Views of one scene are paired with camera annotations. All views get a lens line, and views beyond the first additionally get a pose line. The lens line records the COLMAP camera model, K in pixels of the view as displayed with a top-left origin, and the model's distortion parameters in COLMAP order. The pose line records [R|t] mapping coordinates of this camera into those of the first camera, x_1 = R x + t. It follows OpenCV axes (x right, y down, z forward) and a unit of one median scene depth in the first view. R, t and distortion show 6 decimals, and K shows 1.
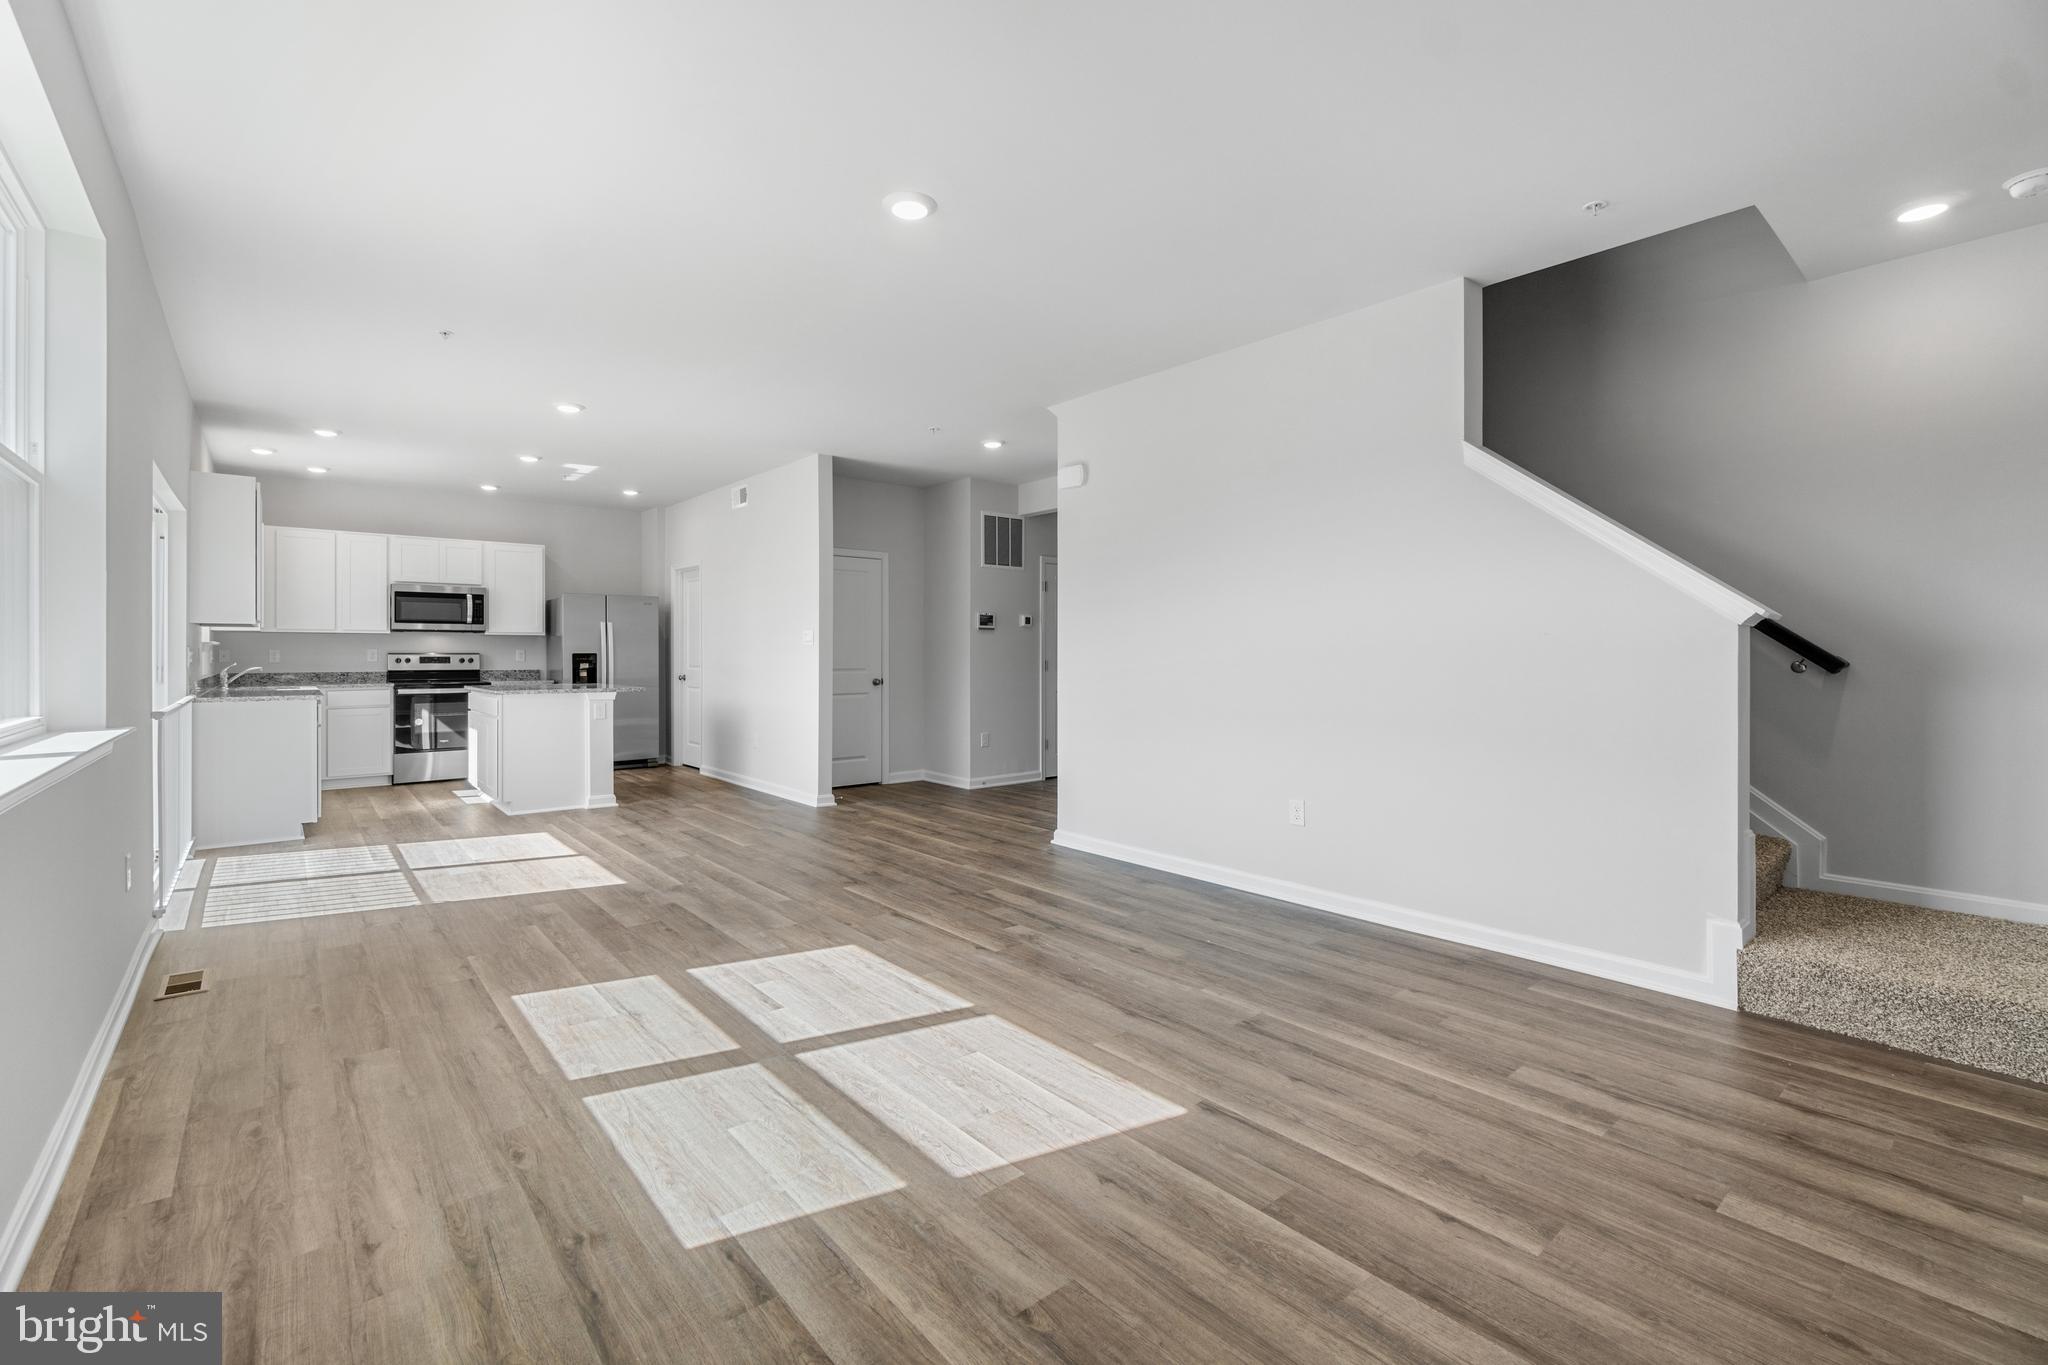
lens RADIAL K [[884.7, 0, 1013.5], [0, 884.7, 651.7], [0, 0, 1]] dist [-0.007192, 0.001430]
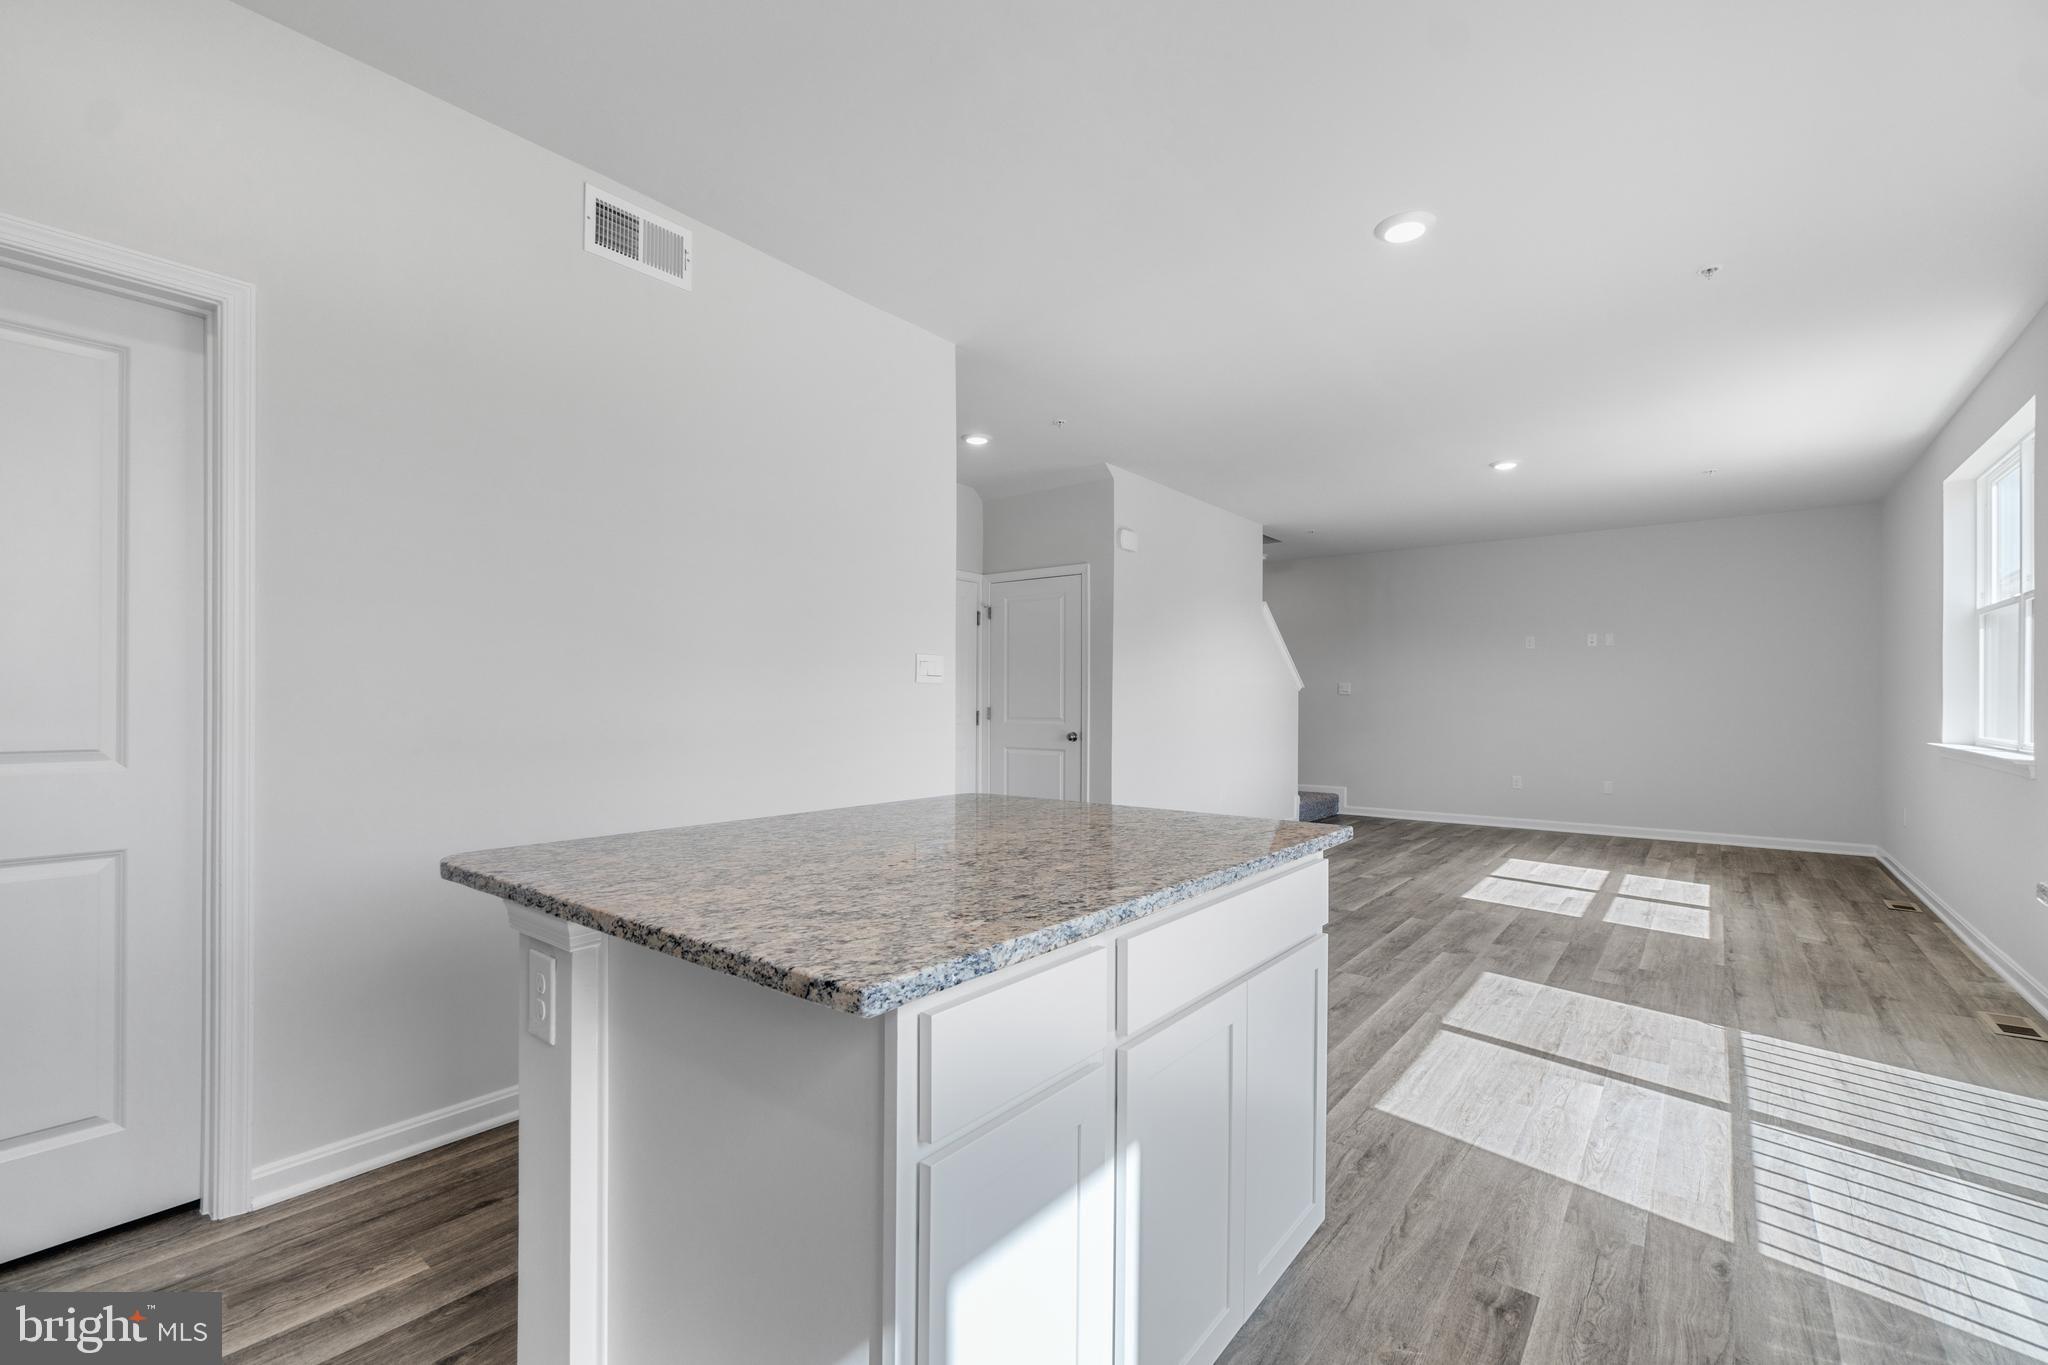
lens RADIAL K [[884.7, 0, 1015.5], [0, 884.7, 695.7], [0, 0, 1]] dist [-0.007192, 0.001430]
pose [[-0.201556, 0.002766, 0.979473, -0.668677], [-0.010086, 0.999937, -0.004899, 0.002894], [-0.979425, -0.010867, -0.201515, 0.917087]]
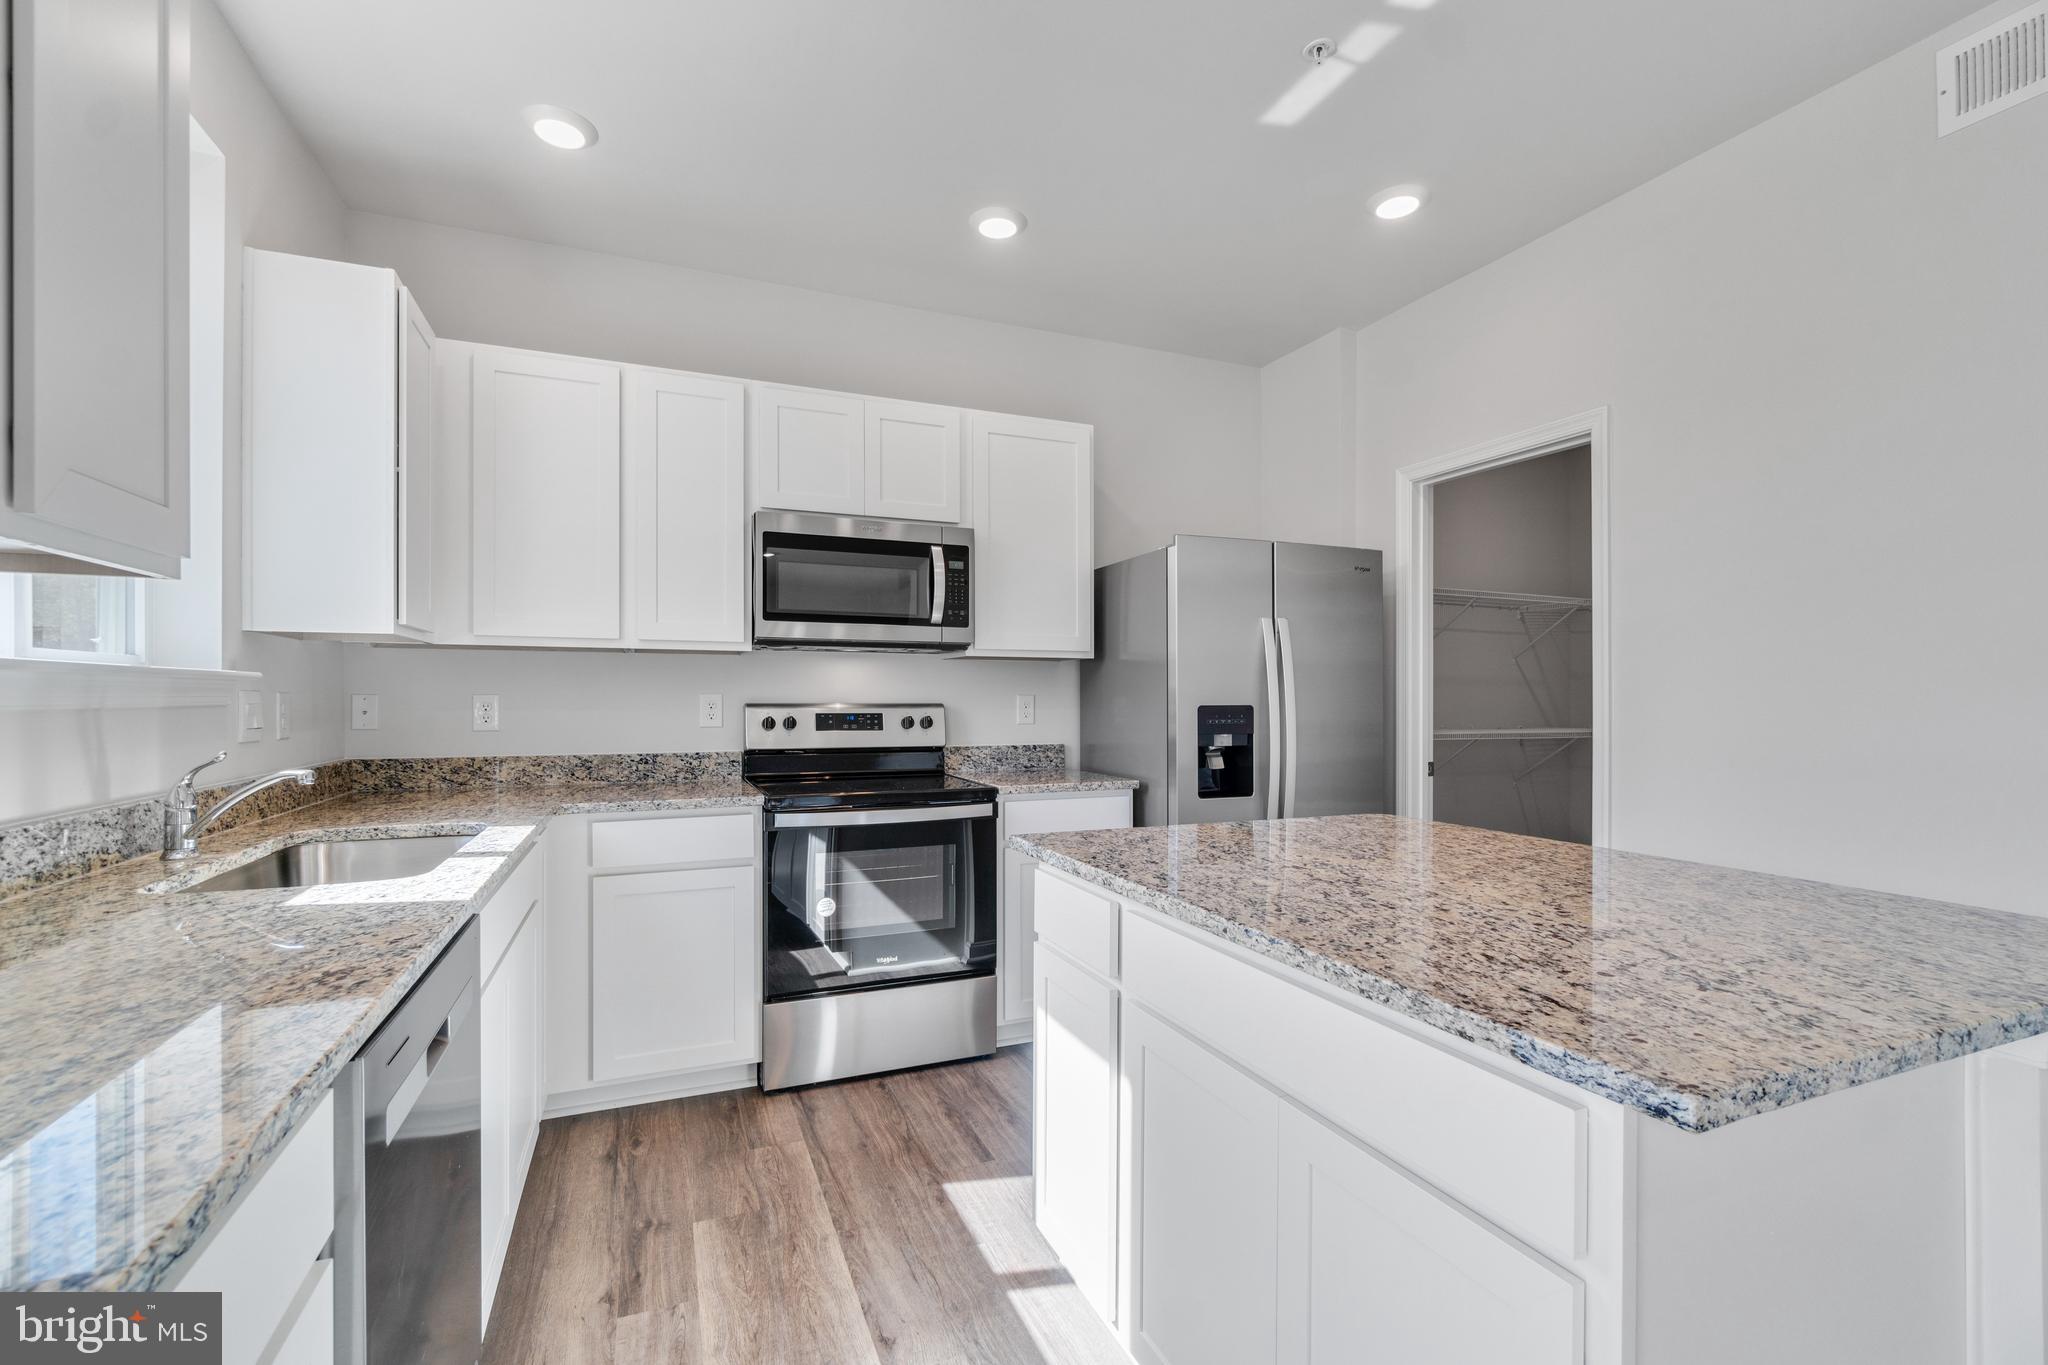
lens RADIAL K [[884.7, 0, 1010.4], [0, 884.7, 695.5], [0, 0, 1]] dist [-0.007192, 0.001430]
pose [[0.957883, 0.001877, -0.287153, -0.503533], [-0.001654, 0.999998, 0.001018, -0.002683], [0.287155, -0.000500, 0.957884, 0.685762]]
